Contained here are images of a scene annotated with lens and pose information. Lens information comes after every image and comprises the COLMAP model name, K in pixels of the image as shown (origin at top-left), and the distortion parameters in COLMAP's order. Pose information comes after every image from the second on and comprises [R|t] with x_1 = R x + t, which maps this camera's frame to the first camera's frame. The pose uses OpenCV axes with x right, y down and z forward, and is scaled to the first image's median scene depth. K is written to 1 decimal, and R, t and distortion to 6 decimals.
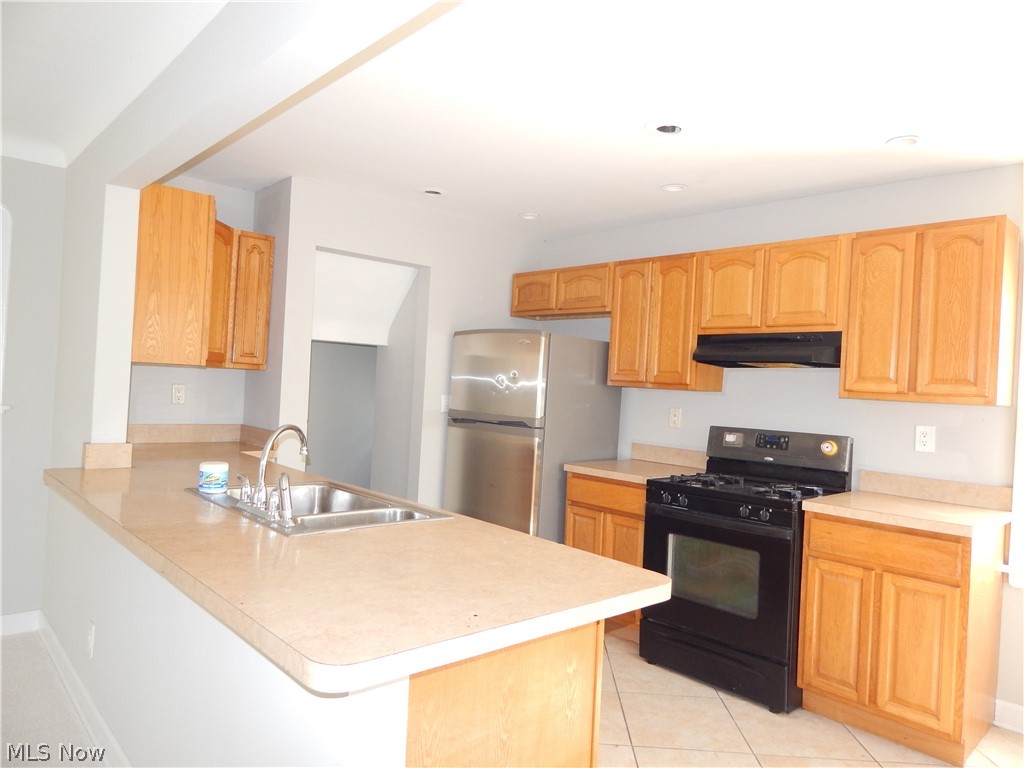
lens RADIAL K [[682.1, 0, 510.4], [0, 682.1, 386.2], [0, 0, 1]] dist [-0.001273, 0.001098]
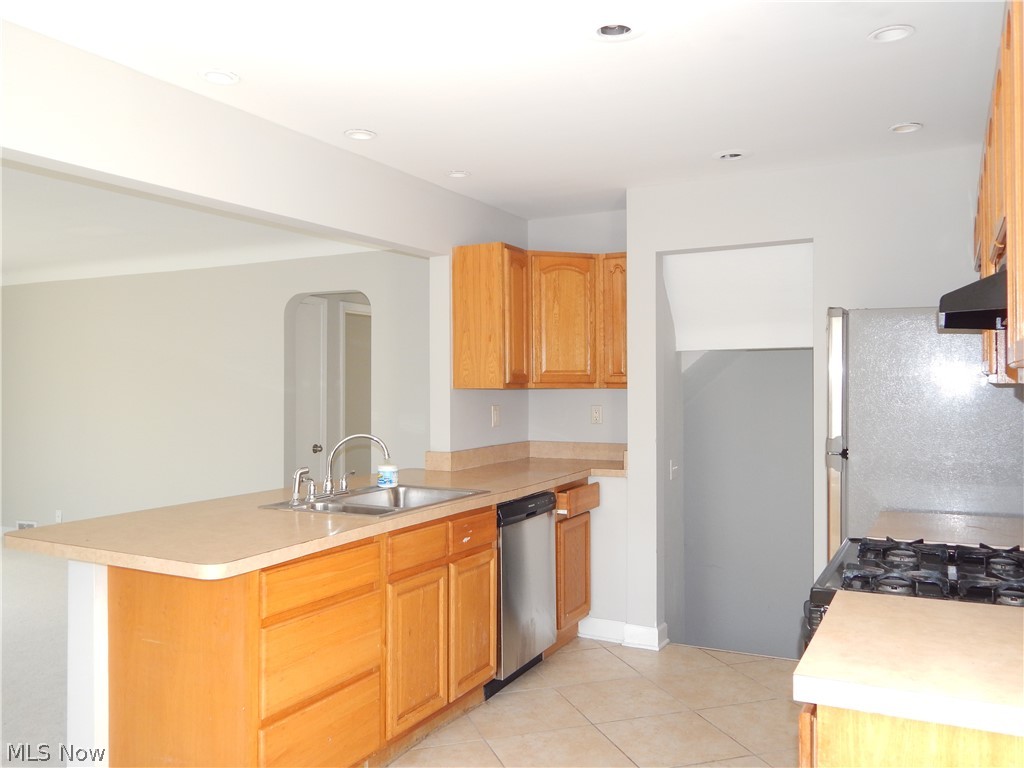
lens RADIAL K [[846.6, 0, 511.8], [0, 846.6, 384.3], [0, 0, 1]] dist [-0.001901, 0.002384]
pose [[0.344509, -0.059026, -0.936926, 0.382180], [0.020553, 0.998256, -0.055332, 0.018220], [0.938558, -0.000194, 0.345121, 0.220572]]
